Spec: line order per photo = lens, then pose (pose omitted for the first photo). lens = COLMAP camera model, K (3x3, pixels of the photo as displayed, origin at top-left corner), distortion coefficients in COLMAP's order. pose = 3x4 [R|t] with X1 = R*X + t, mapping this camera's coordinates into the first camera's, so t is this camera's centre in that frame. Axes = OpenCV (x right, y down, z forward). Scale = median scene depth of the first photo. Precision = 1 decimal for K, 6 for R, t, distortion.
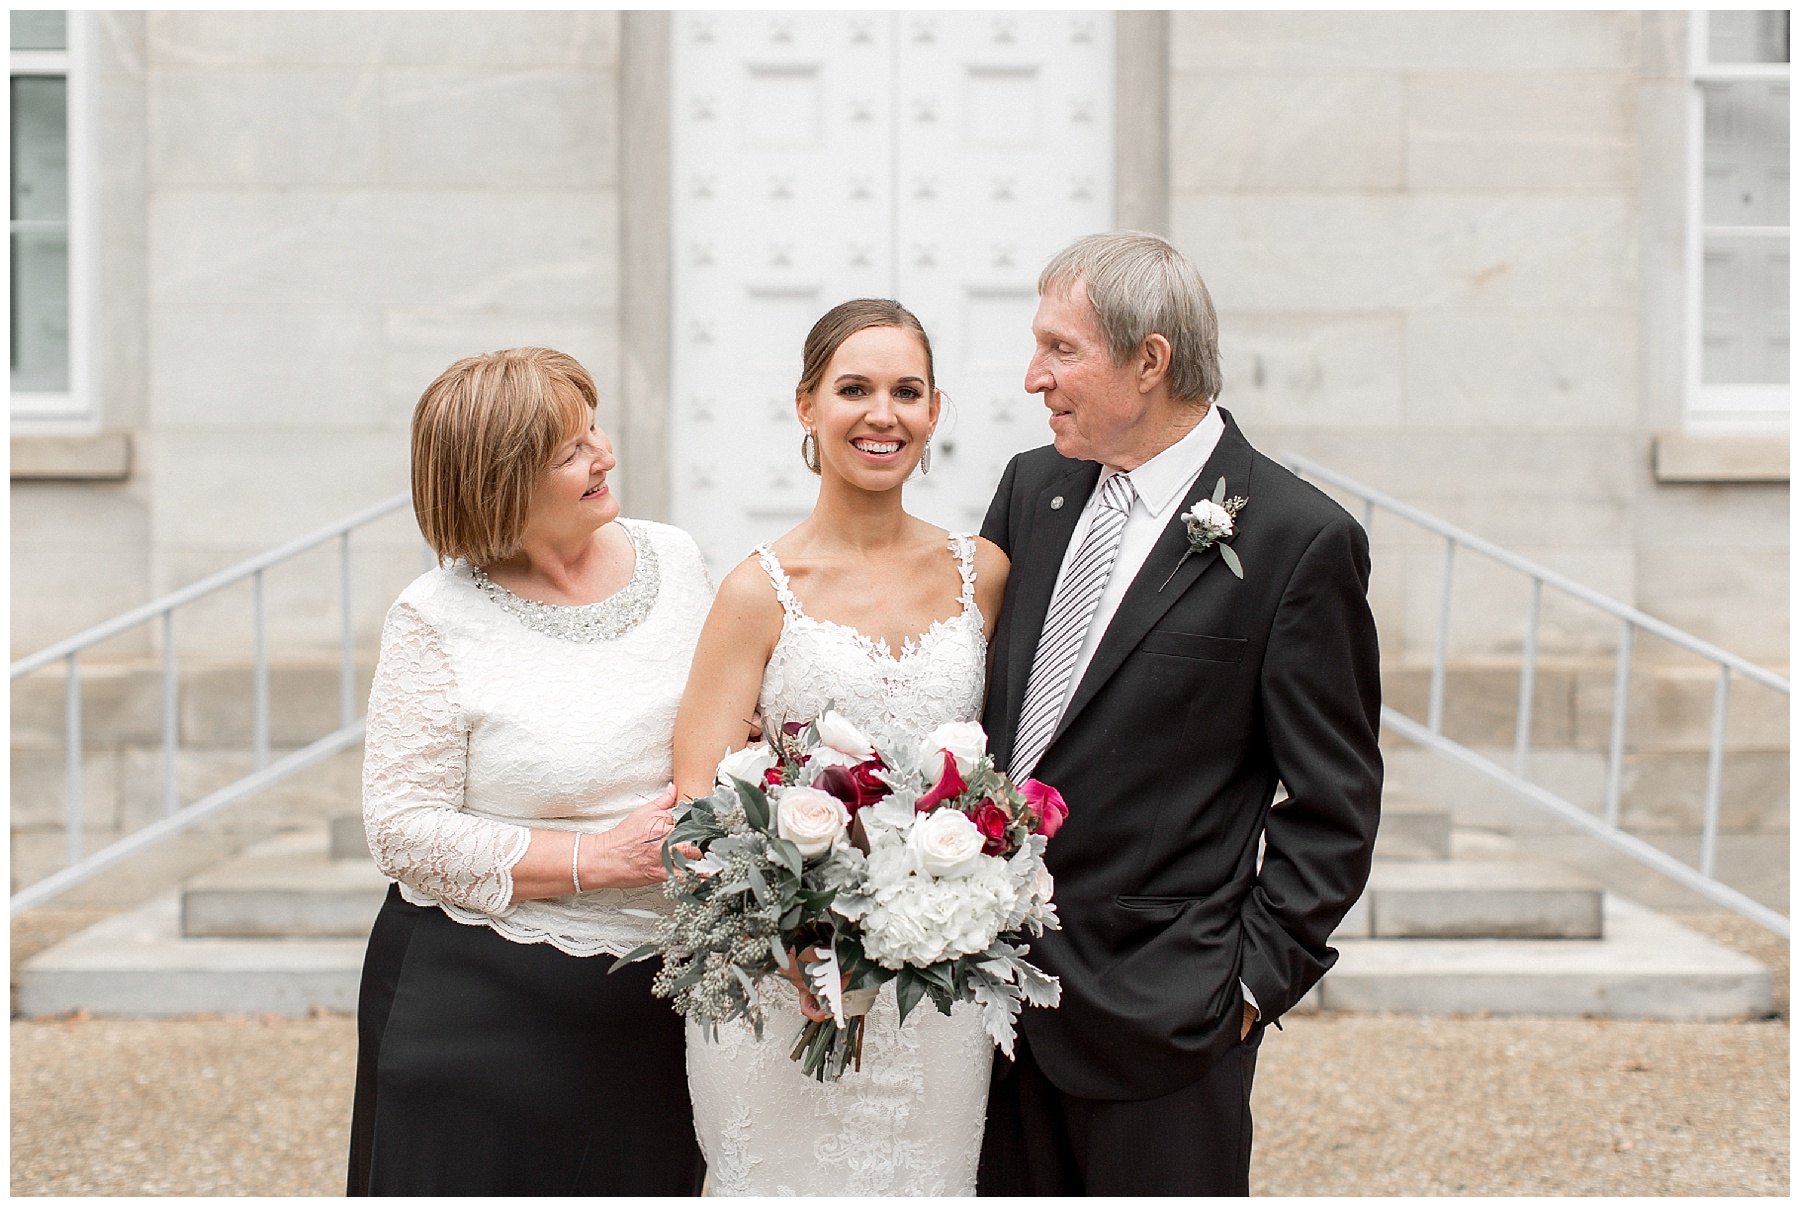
lens RADIAL K [[2666.0, 0, 867.6], [0, 2666.0, 614.7], [0, 0, 1]] dist [0.031067, 0.000000]
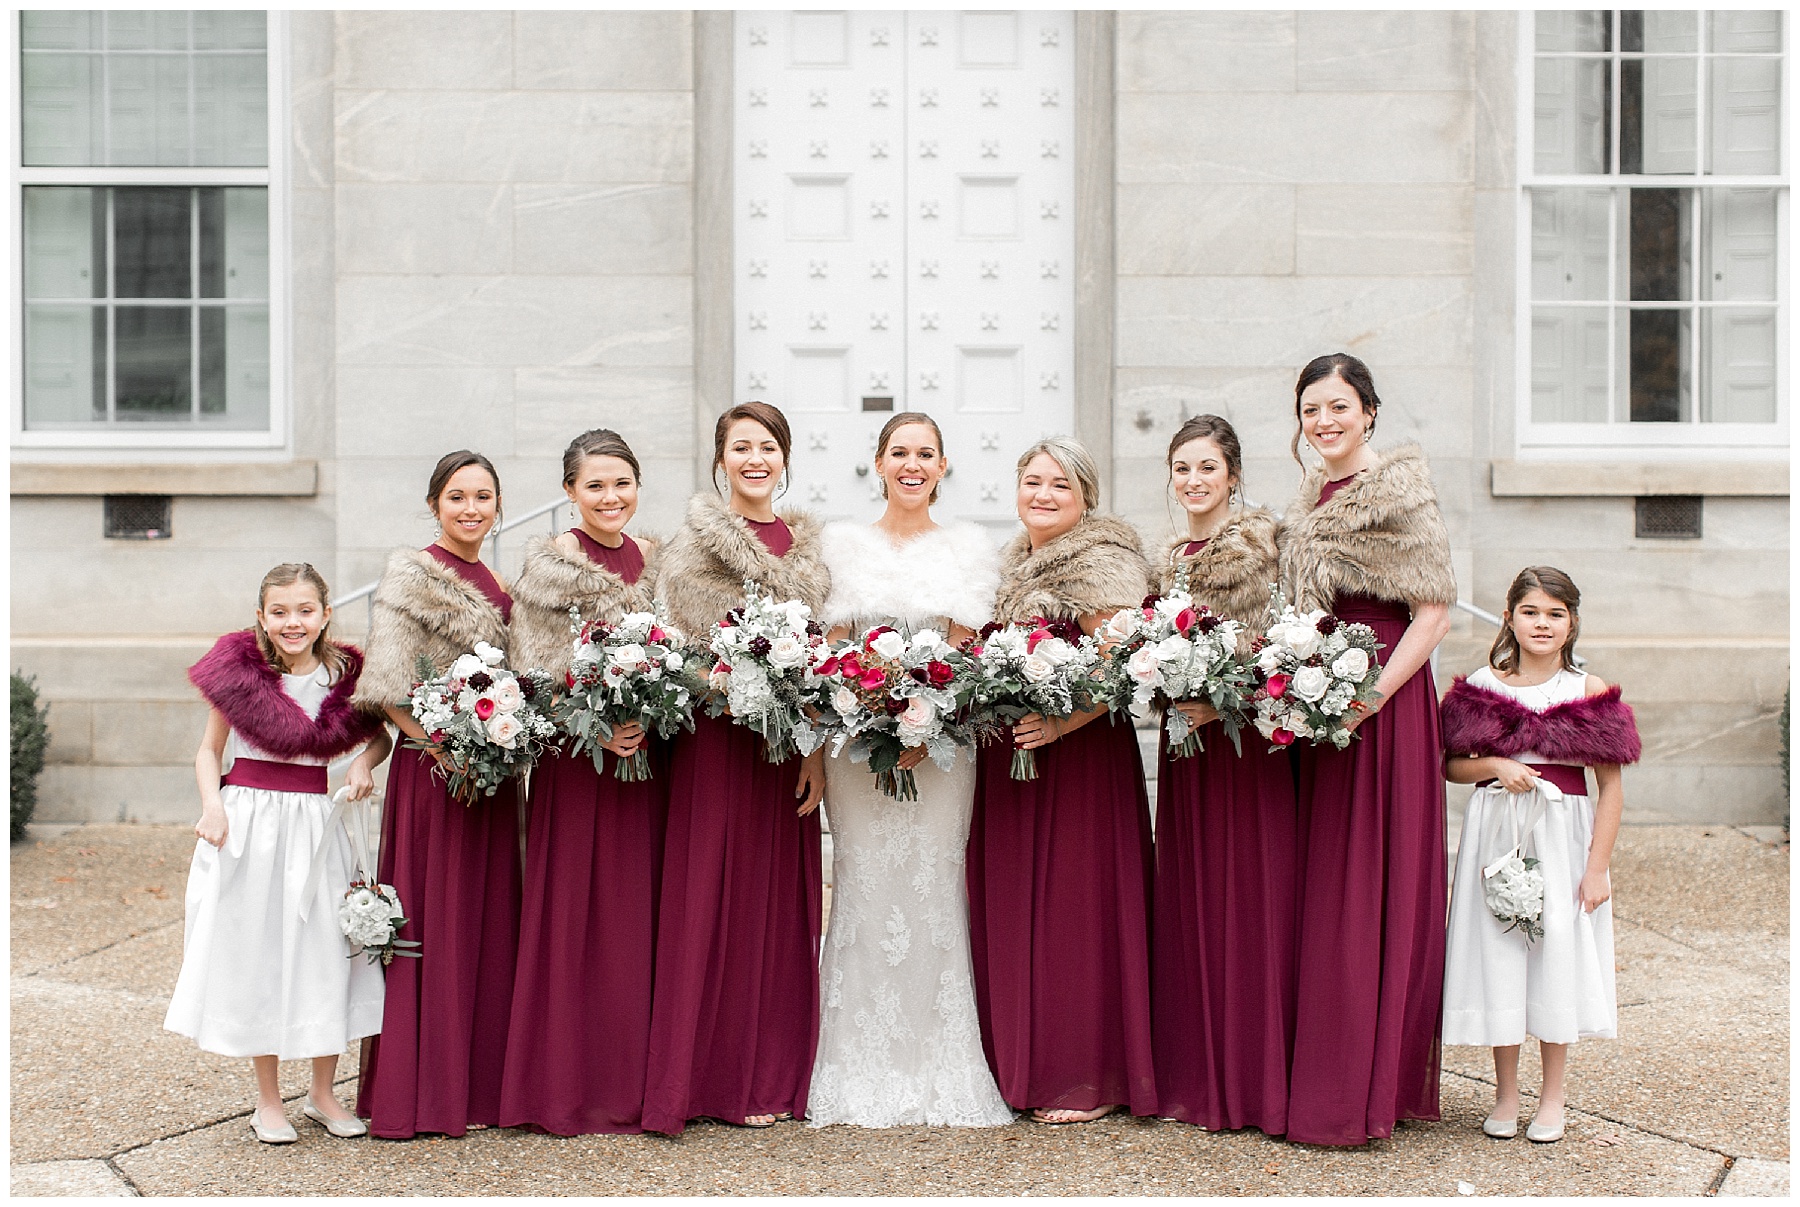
lens RADIAL K [[2666.0, 0, 902.5], [0, 2666.0, 611.1], [0, 0, 1]] dist [0.031067, 0.000000]
pose [[0.999994, -0.000890, 0.003210, 0.004464], [0.000917, 0.999966, -0.008182, 0.015909], [-0.003202, 0.008184, 0.999961, -0.298745]]
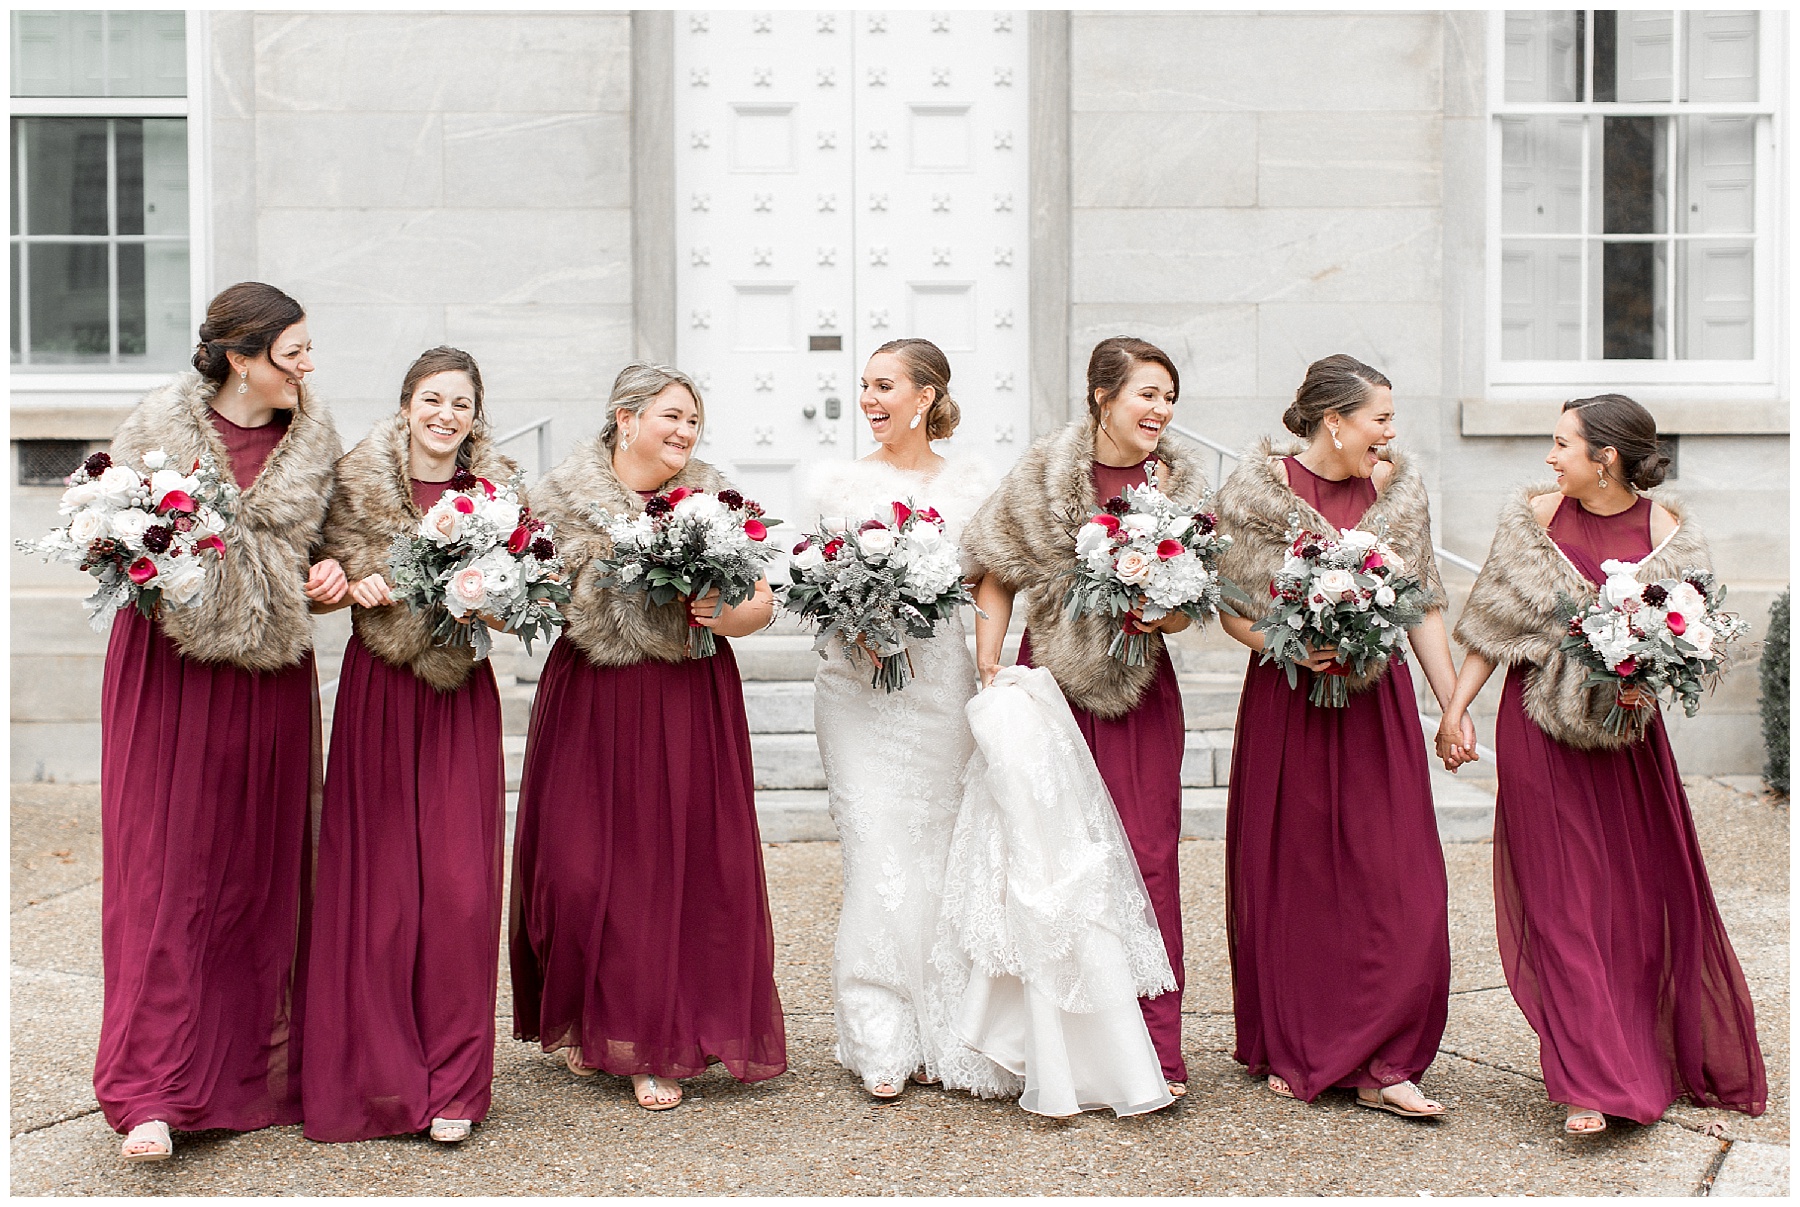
lens RADIAL K [[2666.0, 0, 902.8], [0, 2666.0, 606.6], [0, 0, 1]] dist [0.031067, 0.000000]
pose [[0.999856, -0.005621, 0.016031, 0.012423], [0.005476, 0.999944, 0.009063, 0.016909], [-0.016081, -0.008974, 0.999830, -0.251984]]
